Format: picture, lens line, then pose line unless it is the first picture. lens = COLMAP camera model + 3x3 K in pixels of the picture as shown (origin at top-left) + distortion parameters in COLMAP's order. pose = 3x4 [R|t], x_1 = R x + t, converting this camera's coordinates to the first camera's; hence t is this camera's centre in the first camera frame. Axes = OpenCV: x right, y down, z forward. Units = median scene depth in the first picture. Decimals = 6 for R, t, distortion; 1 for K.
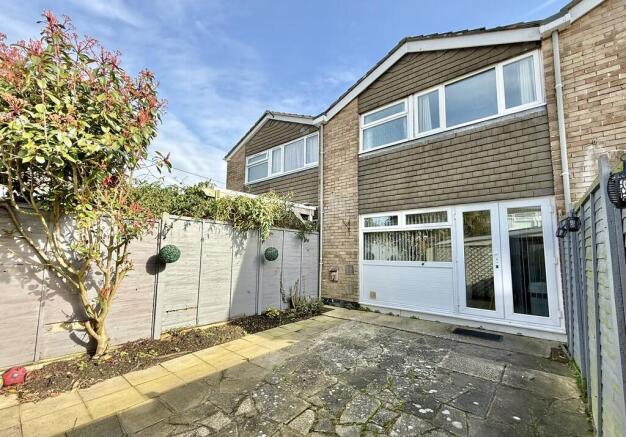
lens RADIAL K [[269.4, 0, 313.3], [0, 269.4, 228.8], [0, 0, 1]] dist [-0.002198, -0.000258]
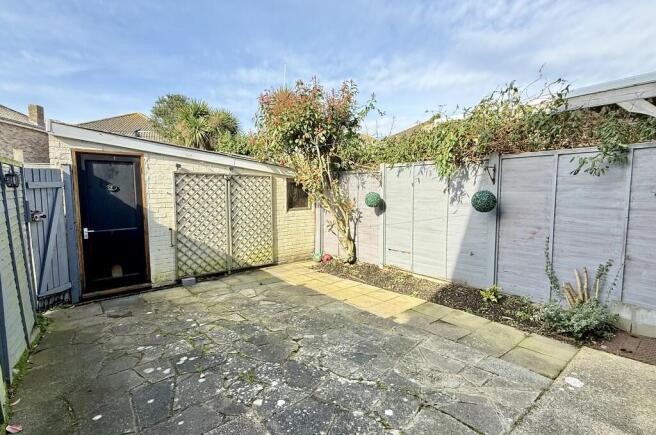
lens RADIAL K [[309.0, 0, 328.0], [0, 309.0, 217.5], [0, 0, 1]] dist [-0.000243, 0.000244]
pose [[-0.193107, 0.073621, -0.978412, 0.956587], [0.095294, 0.993874, 0.055976, 0.088136], [0.976539, -0.082428, -0.198939, 1.228747]]
